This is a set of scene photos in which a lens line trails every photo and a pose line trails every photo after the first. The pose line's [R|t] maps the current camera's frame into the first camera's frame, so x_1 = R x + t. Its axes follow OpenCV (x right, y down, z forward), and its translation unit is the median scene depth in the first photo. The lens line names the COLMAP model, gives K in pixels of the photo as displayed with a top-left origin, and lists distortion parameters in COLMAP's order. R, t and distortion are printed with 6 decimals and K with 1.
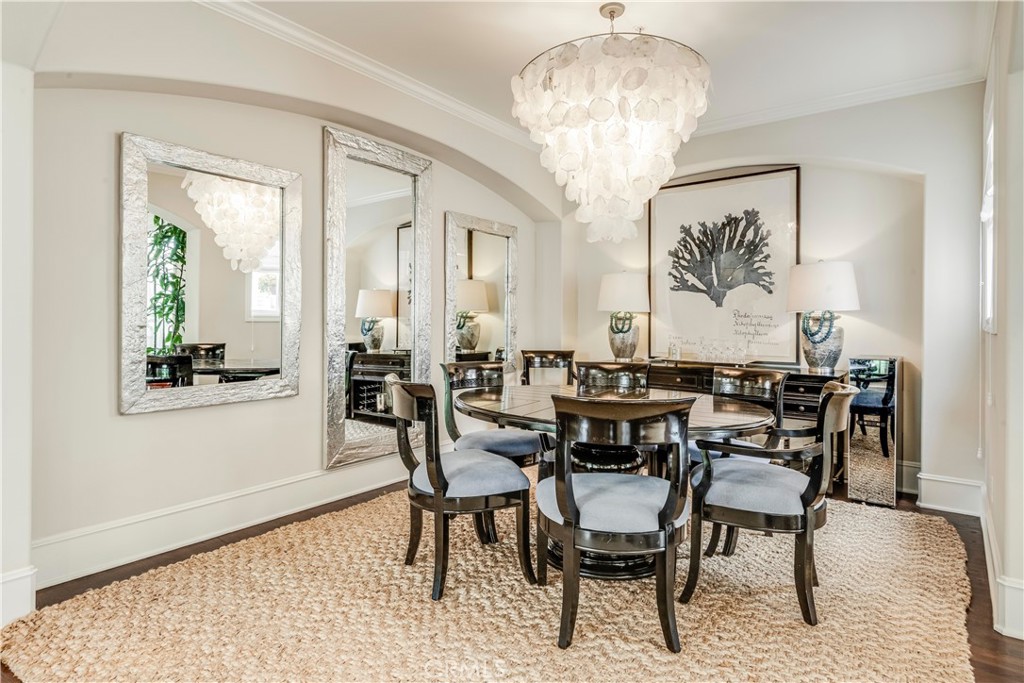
lens RADIAL K [[548.2, 0, 511.7], [0, 548.2, 324.2], [0, 0, 1]] dist [0.034245, -0.000266]
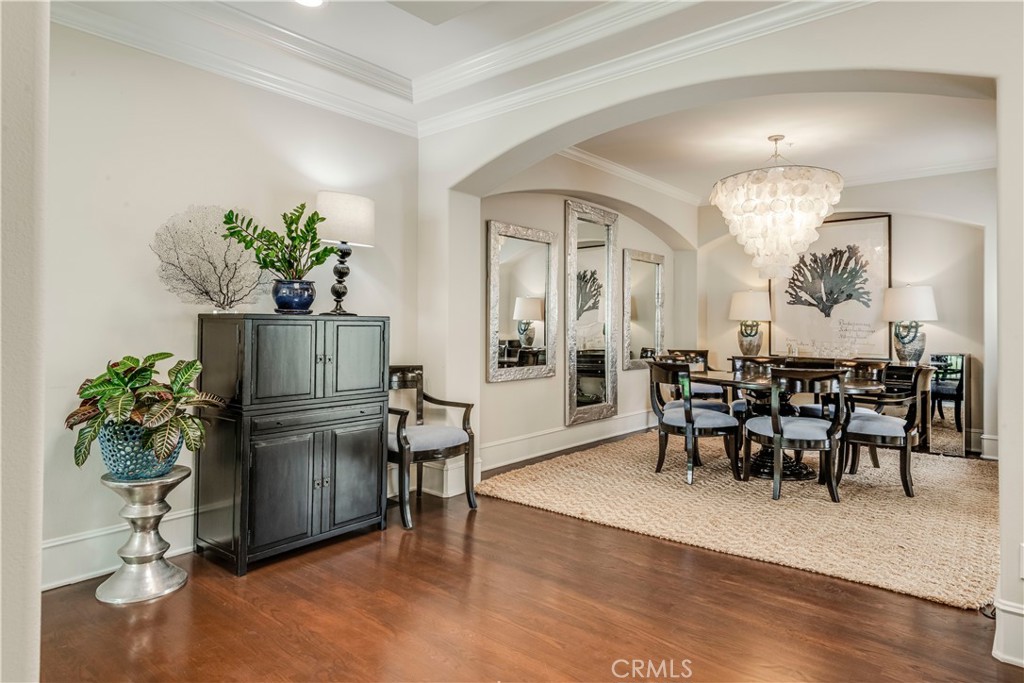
lens RADIAL K [[597.6, 0, 509.5], [0, 597.6, 322.9], [0, 0, 1]] dist [0.036443, -0.000959]
pose [[0.998460, -0.000516, -0.055483, -0.350626], [-0.000004, 0.999956, -0.009389, -0.004078], [0.055485, 0.009375, 0.998415, -0.565427]]
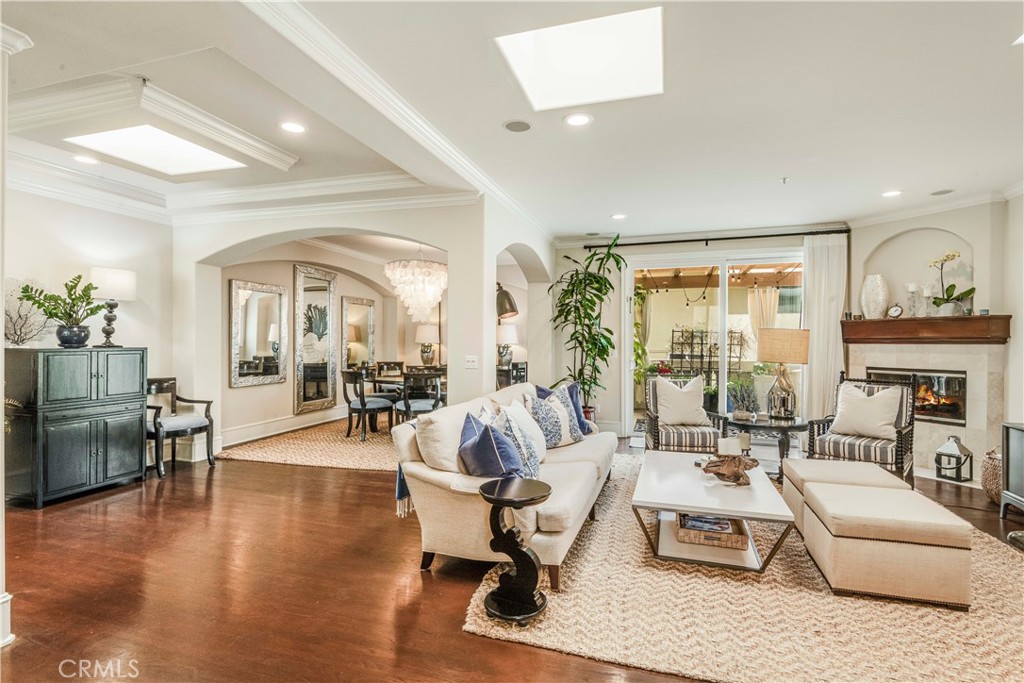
lens RADIAL K [[498.4, 0, 512.0], [0, 498.4, 341.5], [0, 0, 1]] dist [0.029192, -0.025131]
pose [[0.940180, -0.001442, 0.340674, -0.173561], [0.000829, 0.999998, 0.001945, -0.037998], [-0.340676, -0.001546, 0.940179, -1.094395]]
